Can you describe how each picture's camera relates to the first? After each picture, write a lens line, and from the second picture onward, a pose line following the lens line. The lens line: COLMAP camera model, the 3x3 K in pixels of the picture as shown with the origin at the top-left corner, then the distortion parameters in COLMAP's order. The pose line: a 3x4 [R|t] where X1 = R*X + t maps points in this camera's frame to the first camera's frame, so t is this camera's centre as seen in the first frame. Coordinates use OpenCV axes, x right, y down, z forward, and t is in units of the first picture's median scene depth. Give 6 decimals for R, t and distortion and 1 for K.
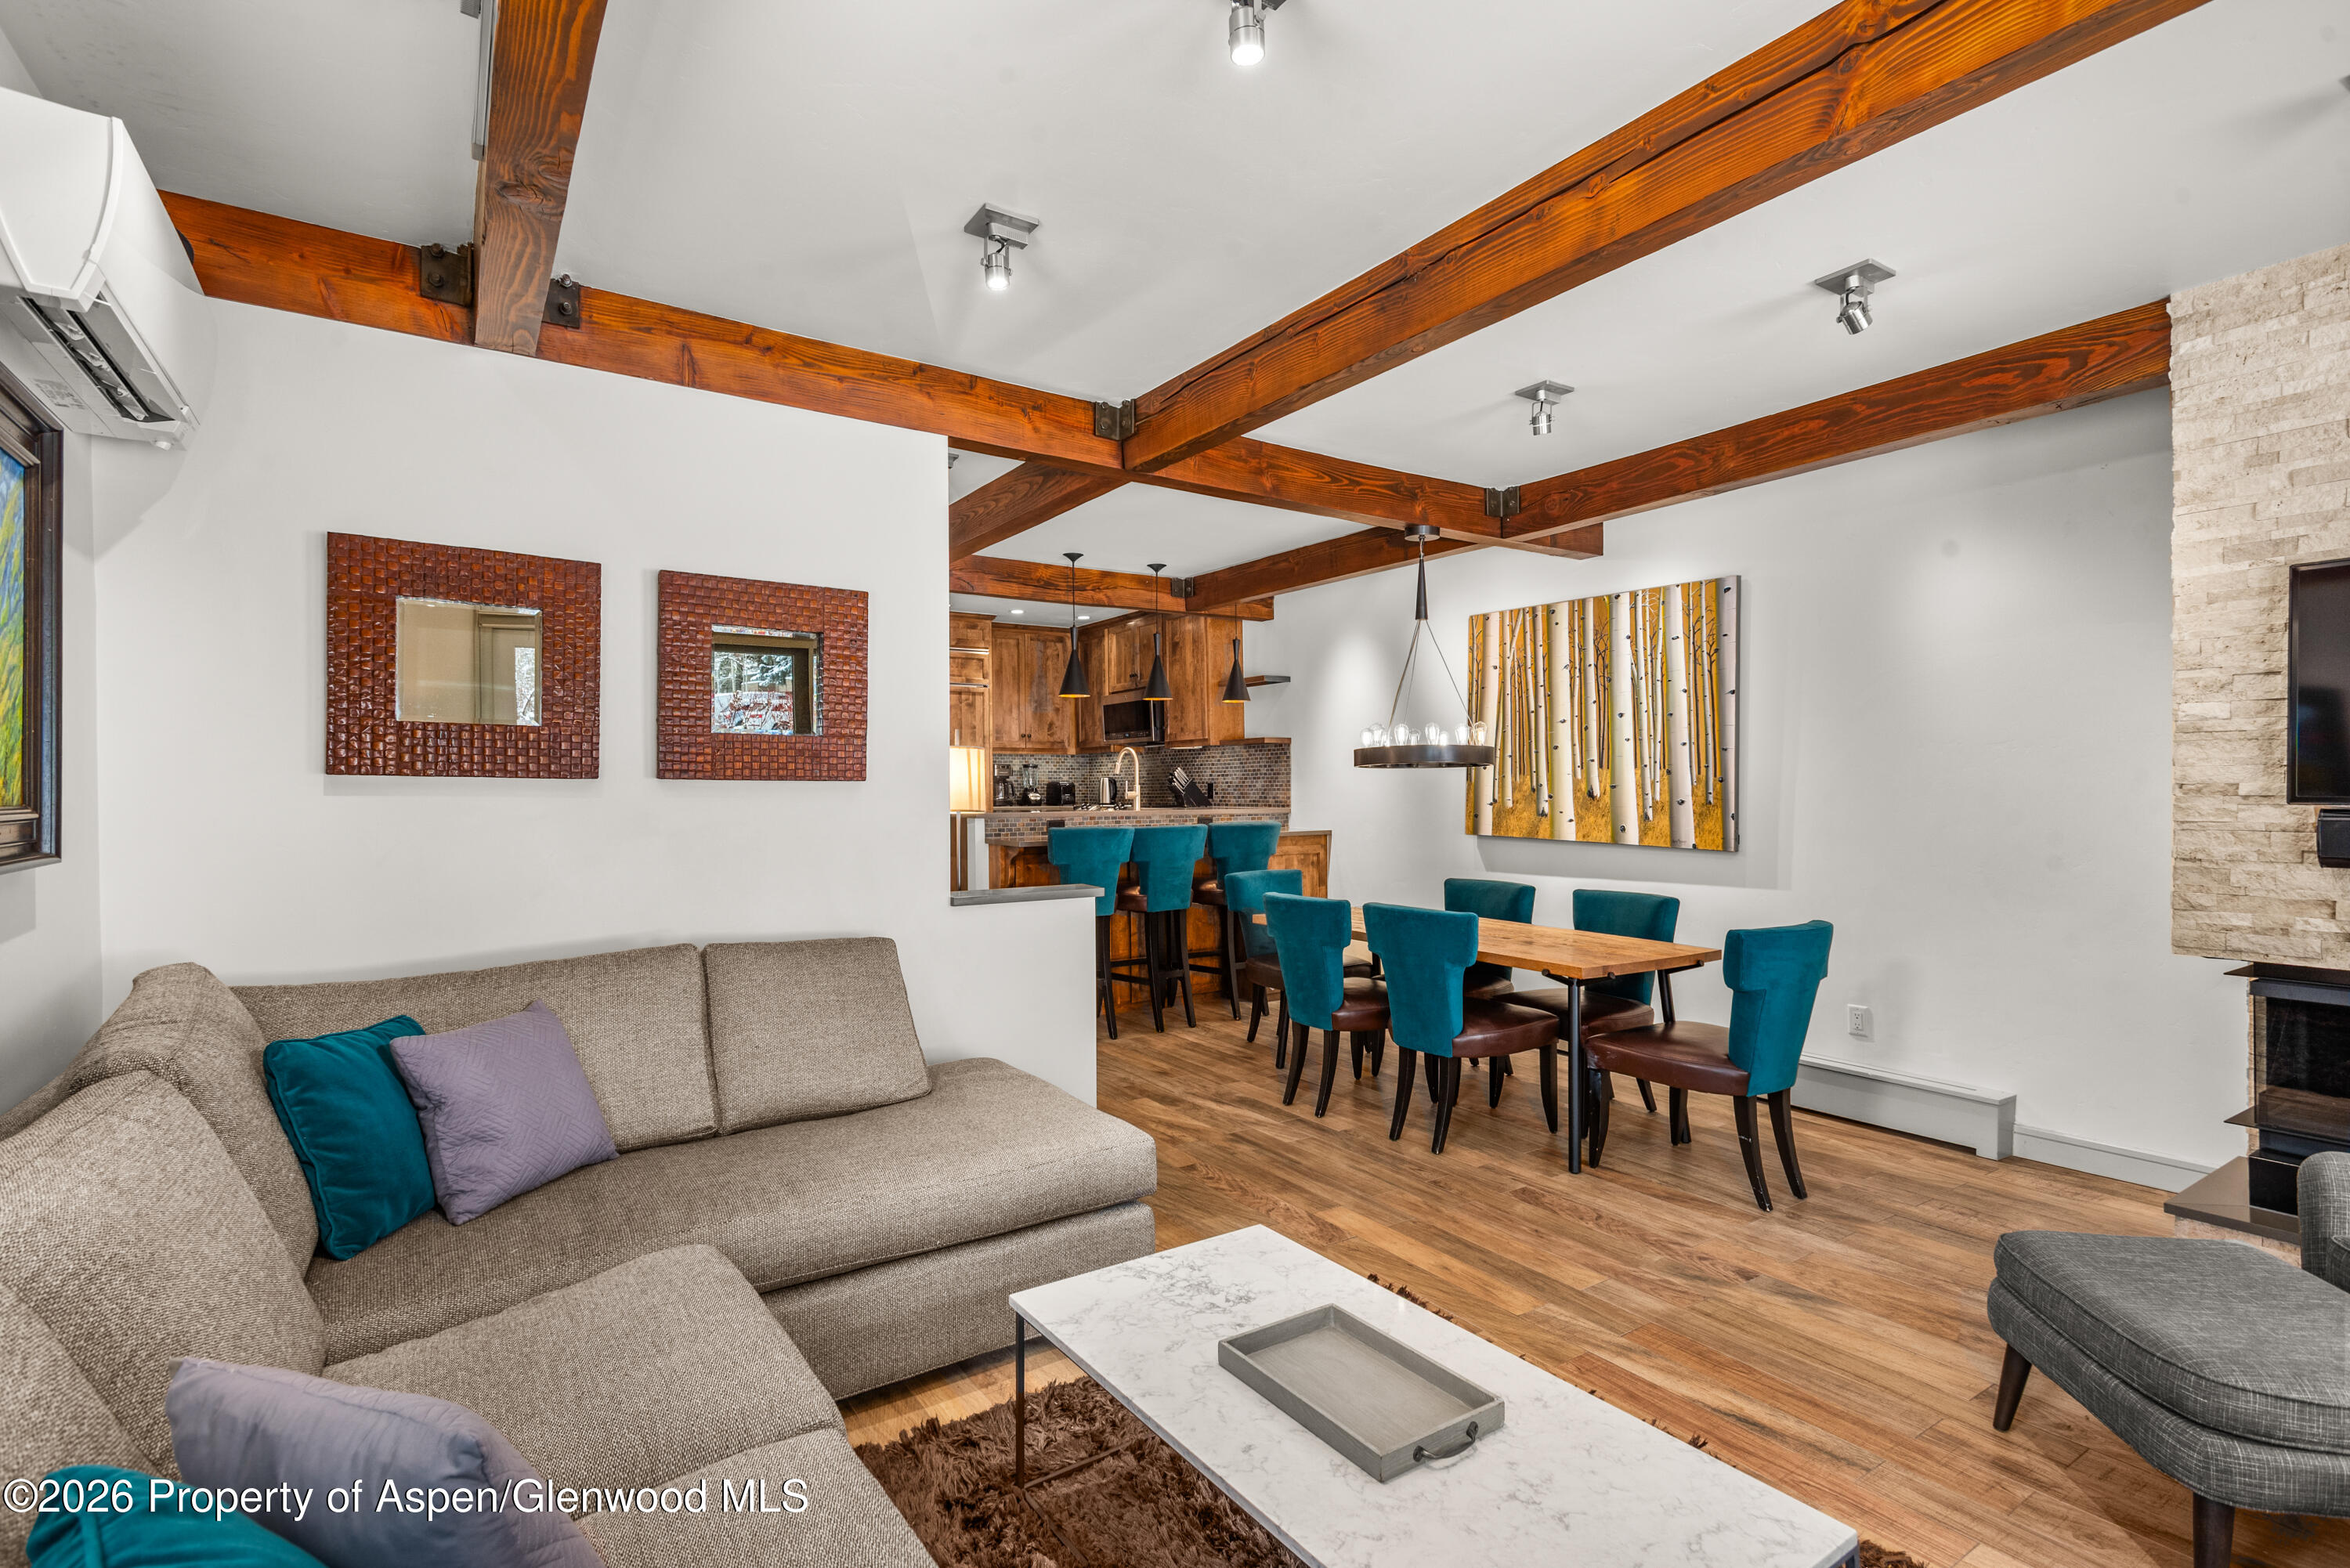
lens RADIAL K [[1101.5, 0, 1172.2], [0, 1101.5, 803.8], [0, 0, 1]] dist [0.004097, 0.000367]
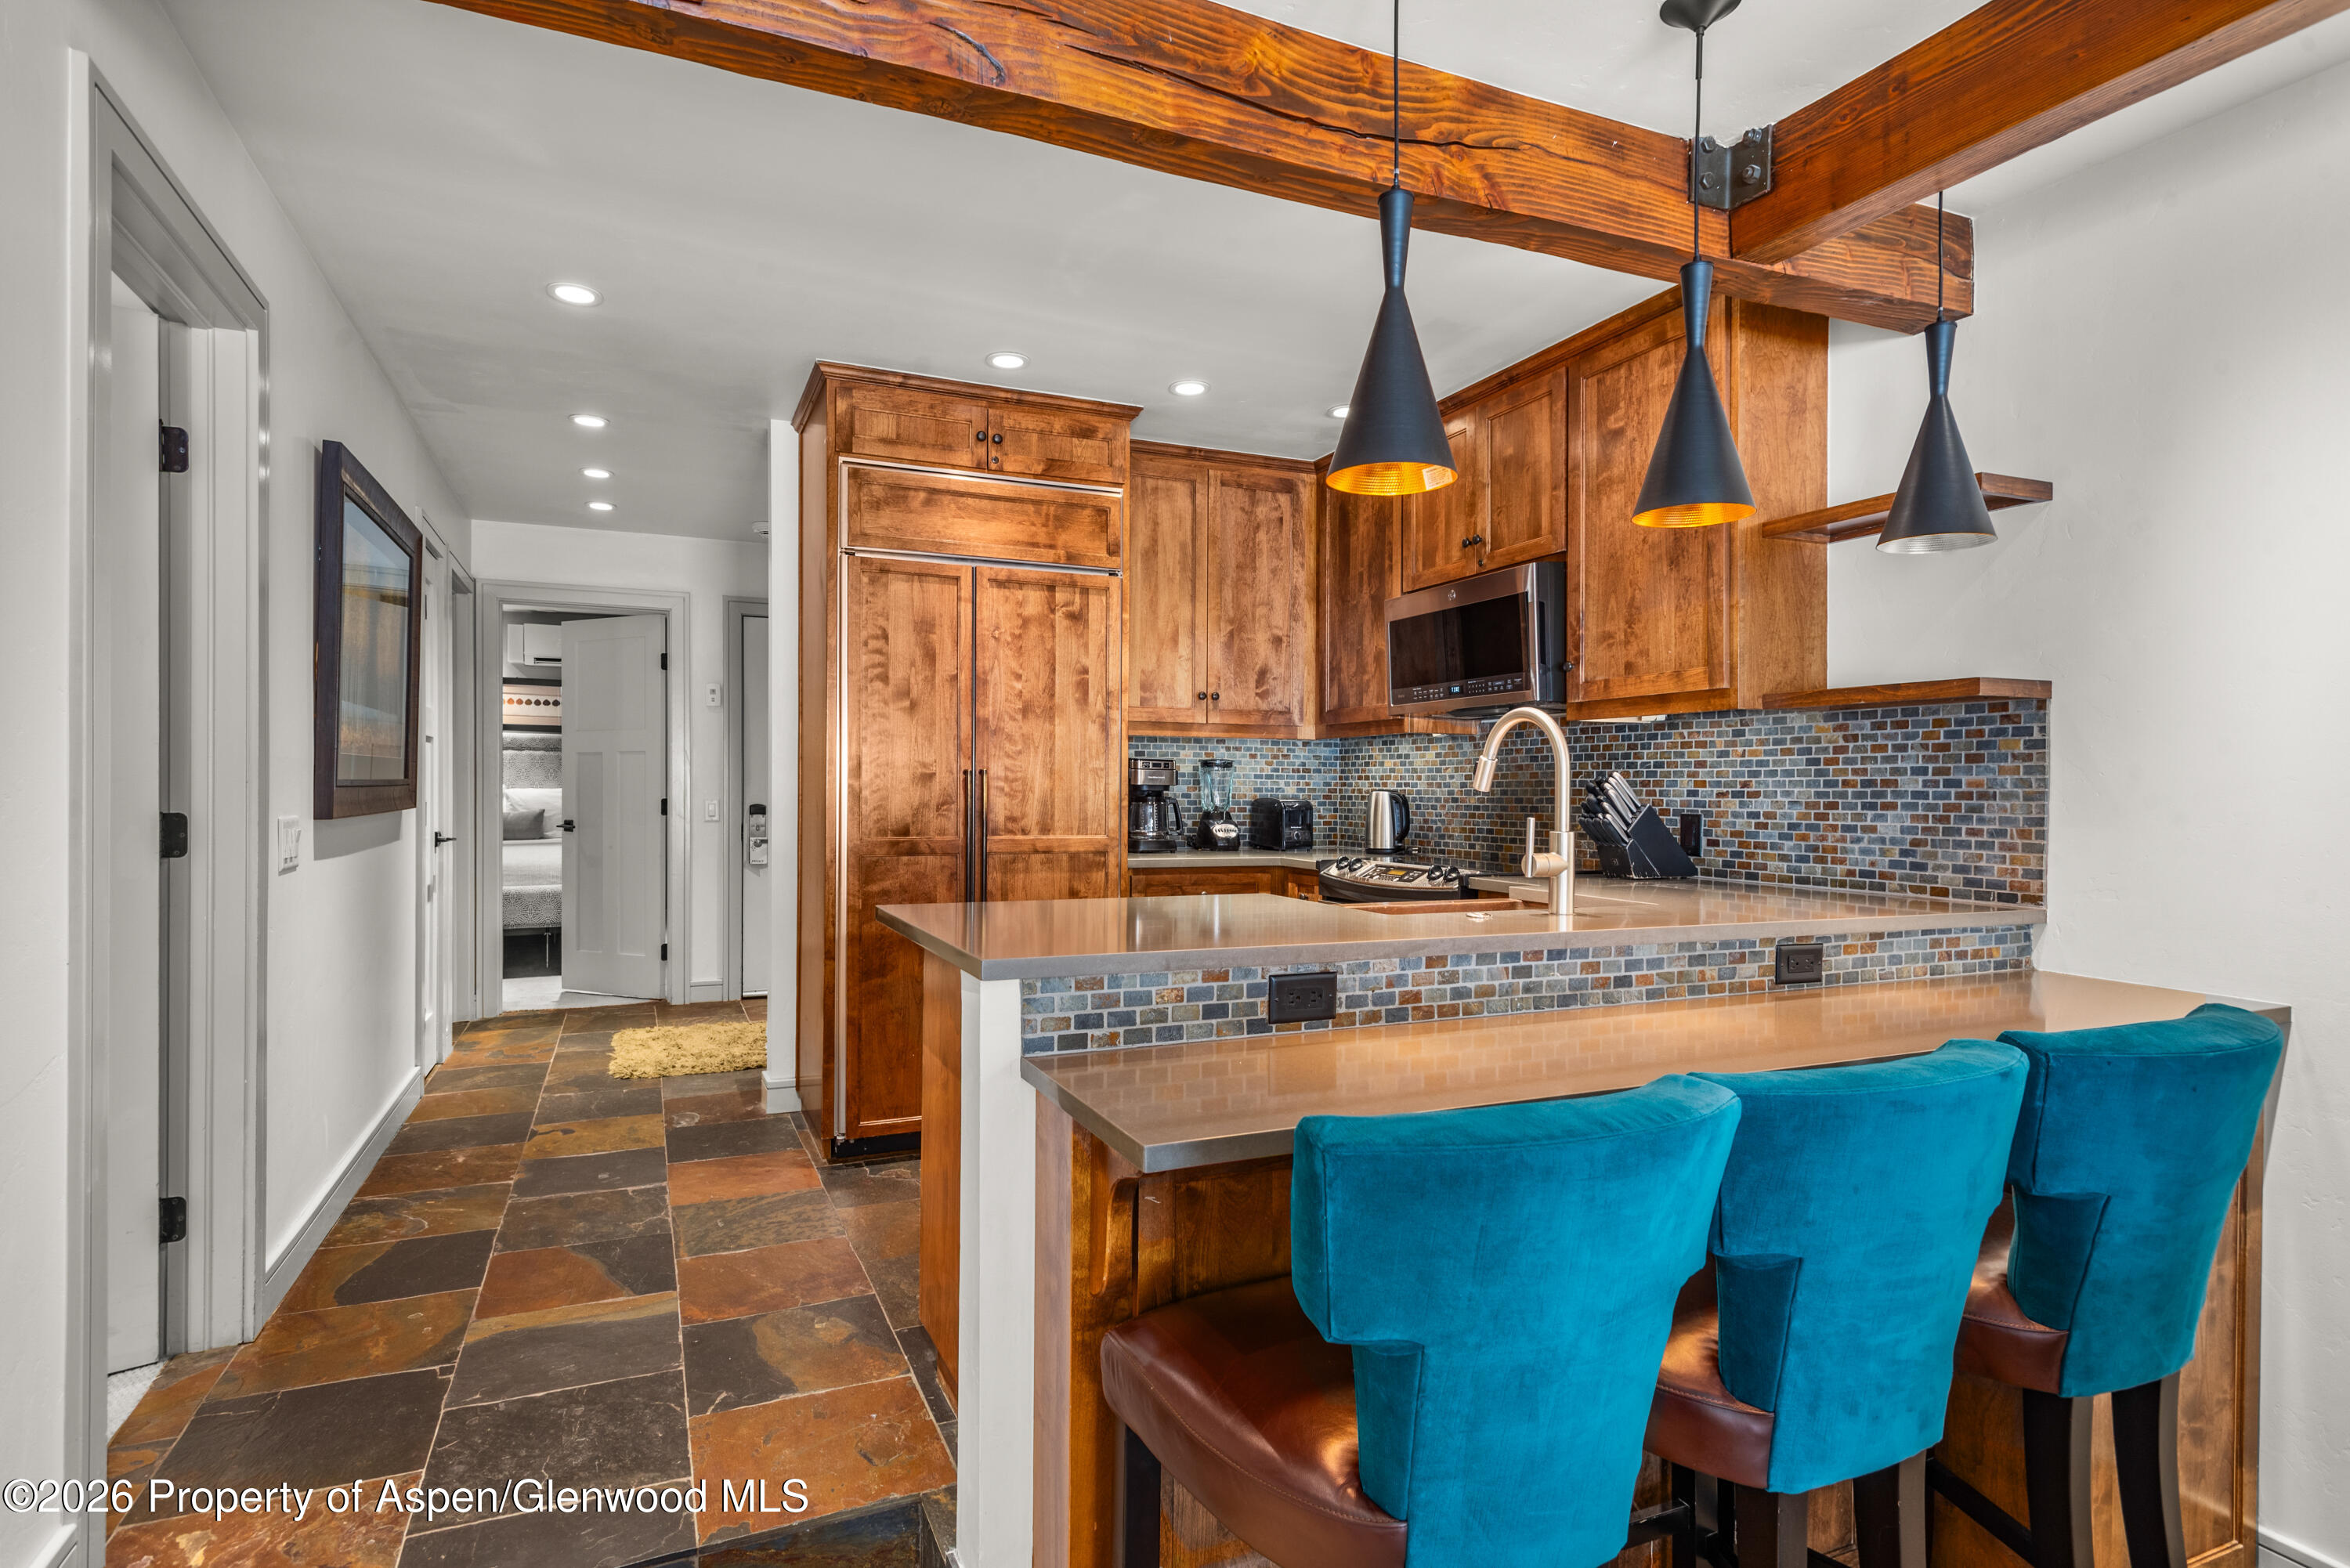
lens RADIAL K [[1211.1, 0, 1170.8], [0, 1211.1, 795.8], [0, 0, 1]] dist [0.004648, -0.000114]
pose [[0.985614, 0.014188, -0.168413, -0.077129], [-0.015339, 0.999867, -0.005539, -0.021812], [0.168313, 0.008042, 0.985701, 0.616524]]
